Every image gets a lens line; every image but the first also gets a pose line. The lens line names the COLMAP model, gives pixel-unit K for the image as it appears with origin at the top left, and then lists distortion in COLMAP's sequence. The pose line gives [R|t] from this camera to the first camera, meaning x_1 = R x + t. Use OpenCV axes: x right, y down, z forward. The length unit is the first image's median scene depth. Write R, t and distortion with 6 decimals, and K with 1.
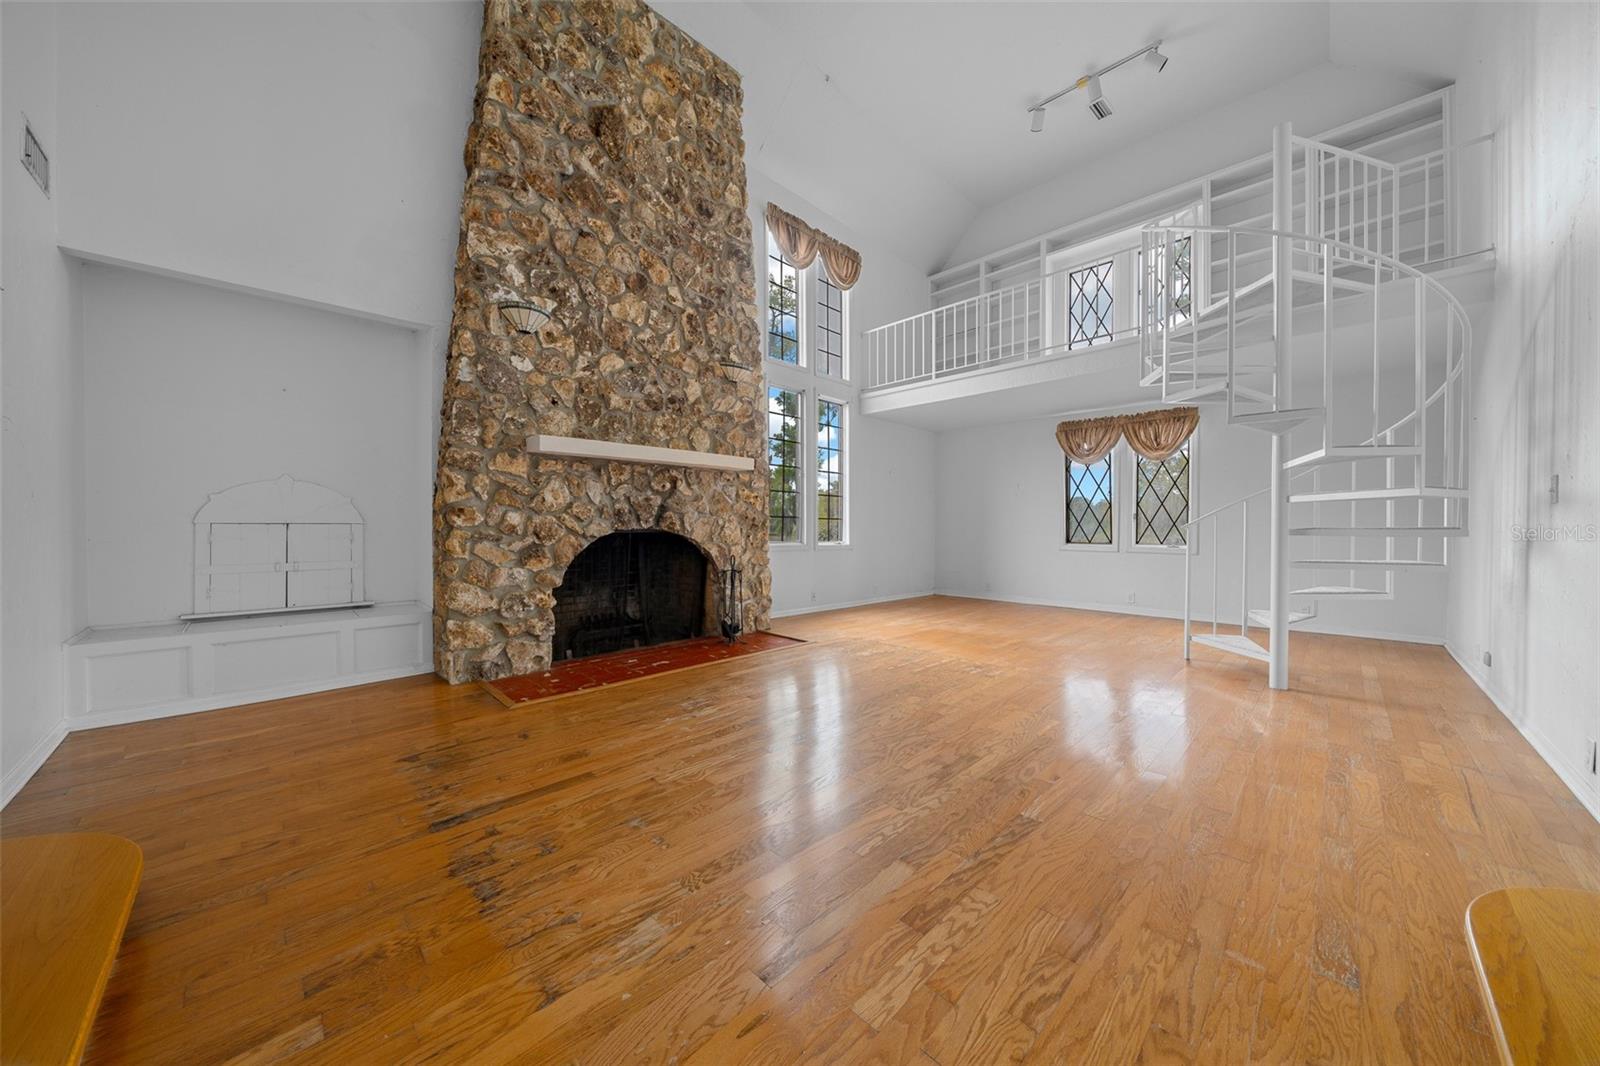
lens RADIAL K [[546.5, 0, 805.7], [0, 546.5, 534.6], [0, 0, 1]] dist [-0.006721, 0.000263]
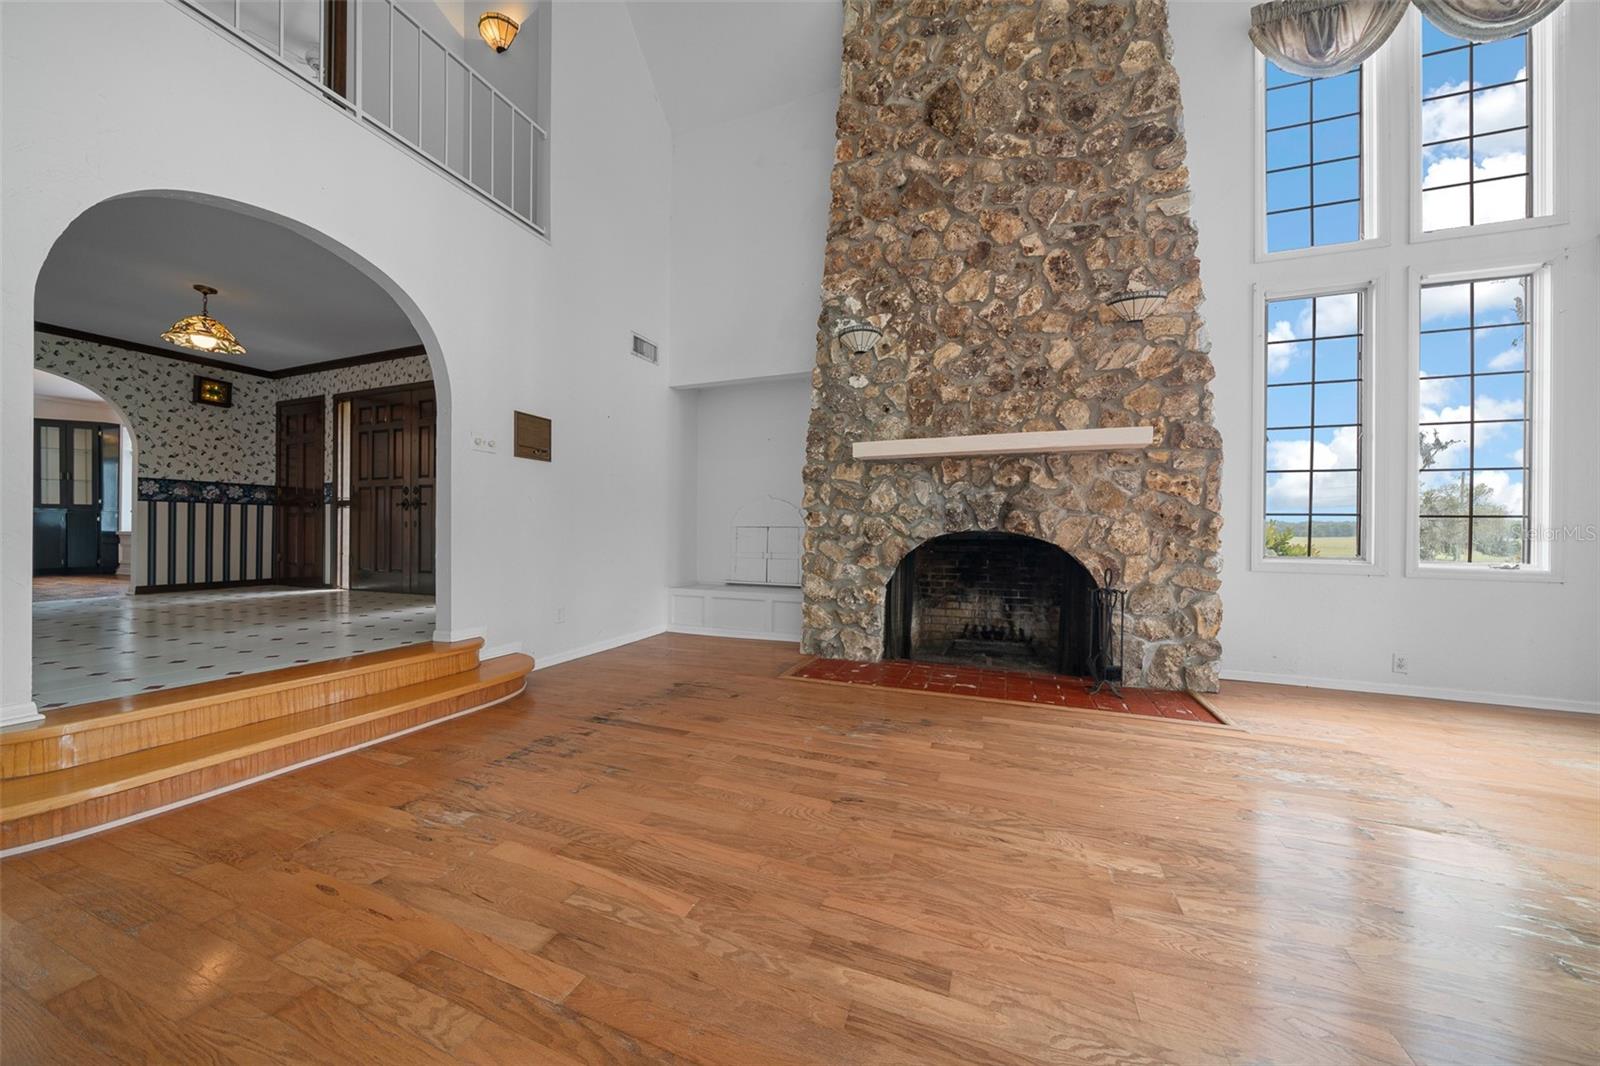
lens RADIAL K [[546.5, 0, 800.7], [0, 546.5, 540.7], [0, 0, 1]] dist [-0.006721, 0.000263]
pose [[0.394860, 0.009163, -0.918696, 0.420676], [-0.025057, 0.999686, -0.000799, 0.014555], [0.918400, 0.023335, 0.394965, 0.417526]]
